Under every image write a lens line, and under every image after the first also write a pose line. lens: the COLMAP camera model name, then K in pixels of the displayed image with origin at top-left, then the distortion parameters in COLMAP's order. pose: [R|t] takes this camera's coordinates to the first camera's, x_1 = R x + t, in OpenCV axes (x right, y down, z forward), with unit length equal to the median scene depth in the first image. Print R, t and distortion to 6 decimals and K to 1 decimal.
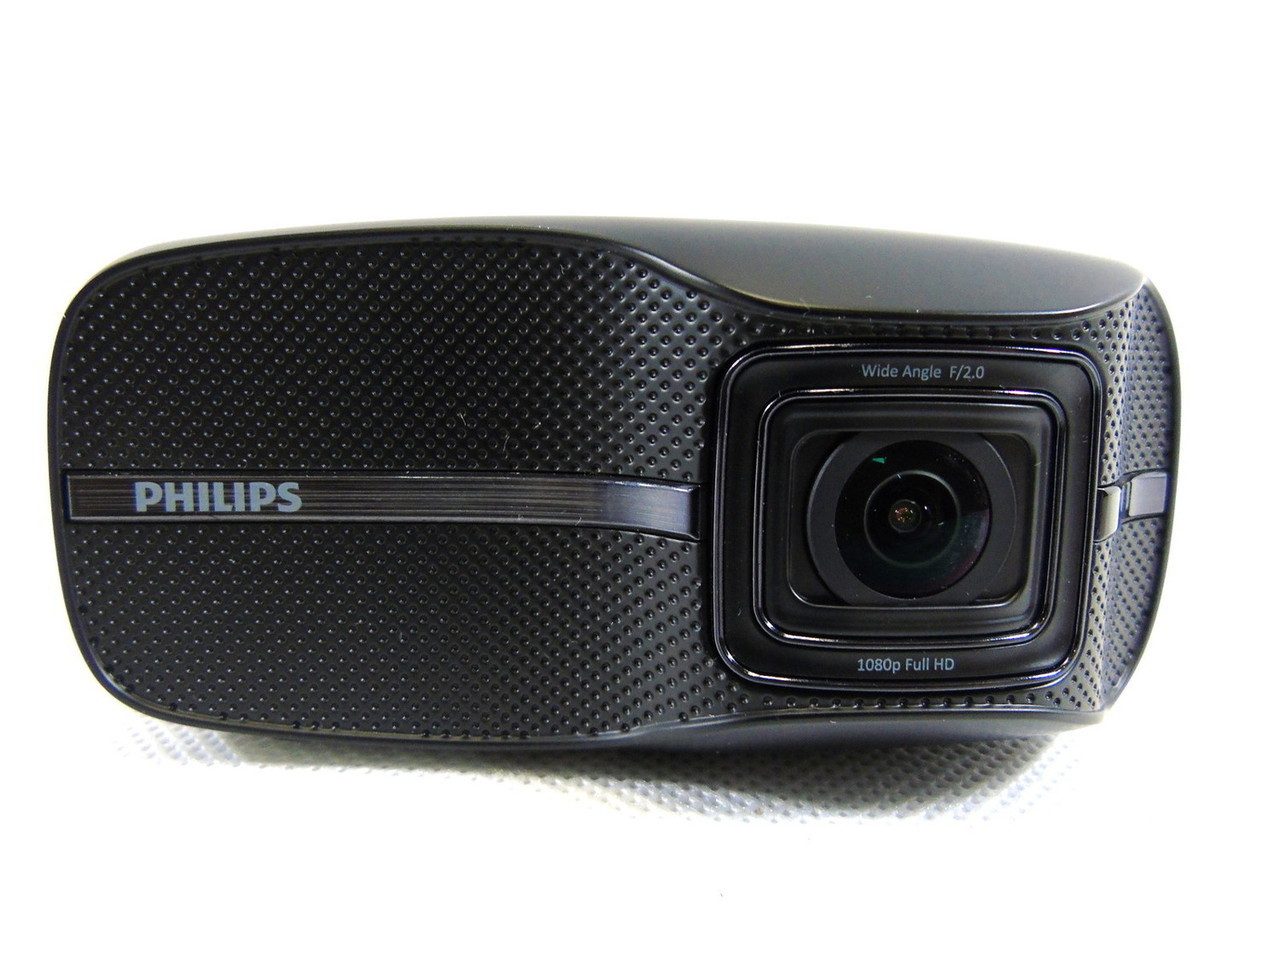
lens RADIAL K [[932.7, 0, 639.6], [0, 932.7, 481.5], [0, 0, 1]] dist [-0.016608, -0.026060]
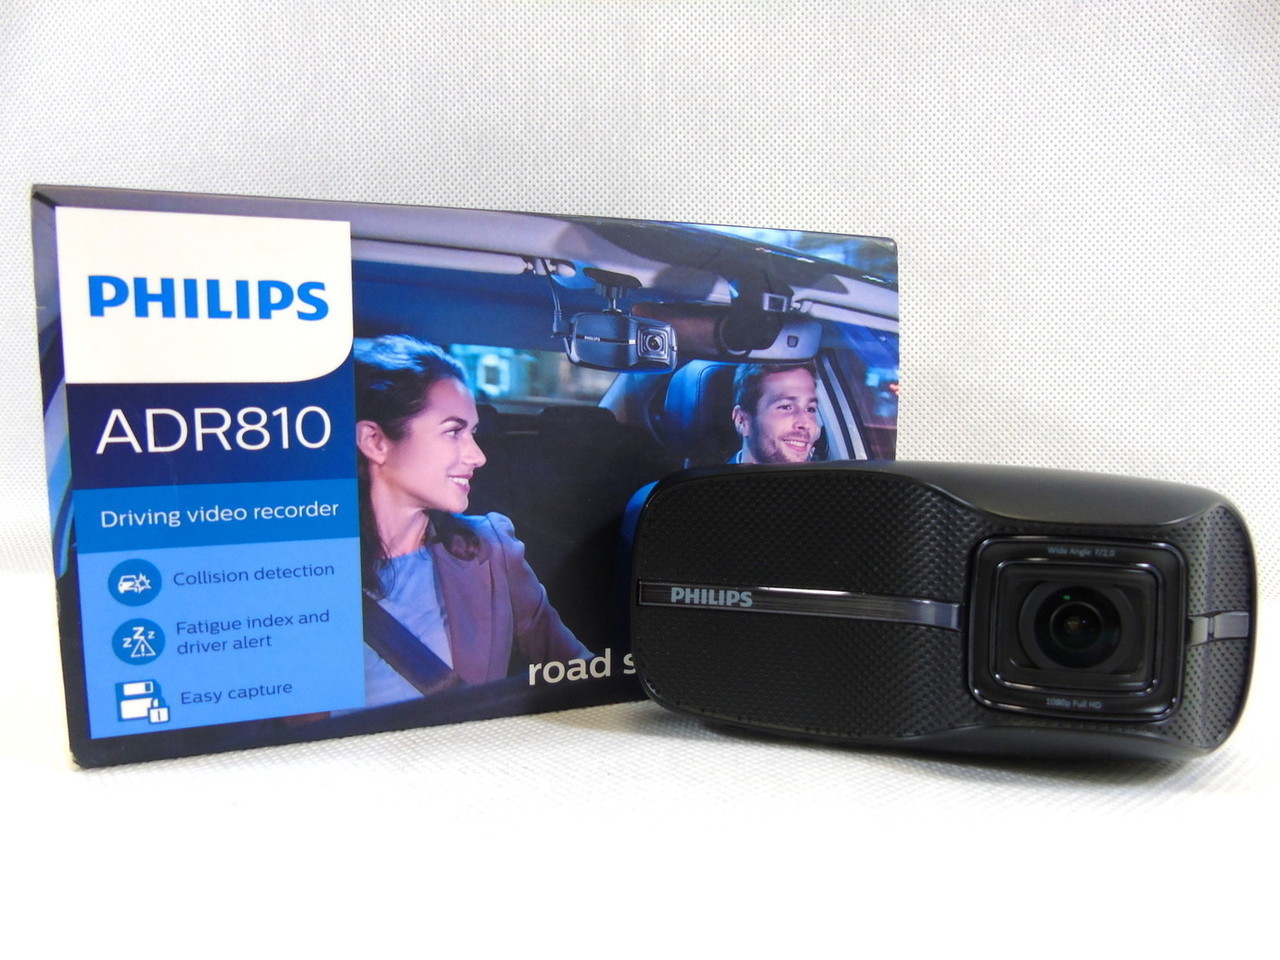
lens RADIAL K [[932.7, 0, 641.9], [0, 932.7, 482.5], [0, 0, 1]] dist [-0.016608, -0.026060]
pose [[0.969191, 0.025039, -0.245035, -0.109659], [-0.058865, 0.989538, -0.131715, 0.046350], [0.239173, 0.142081, 0.960525, -1.020324]]
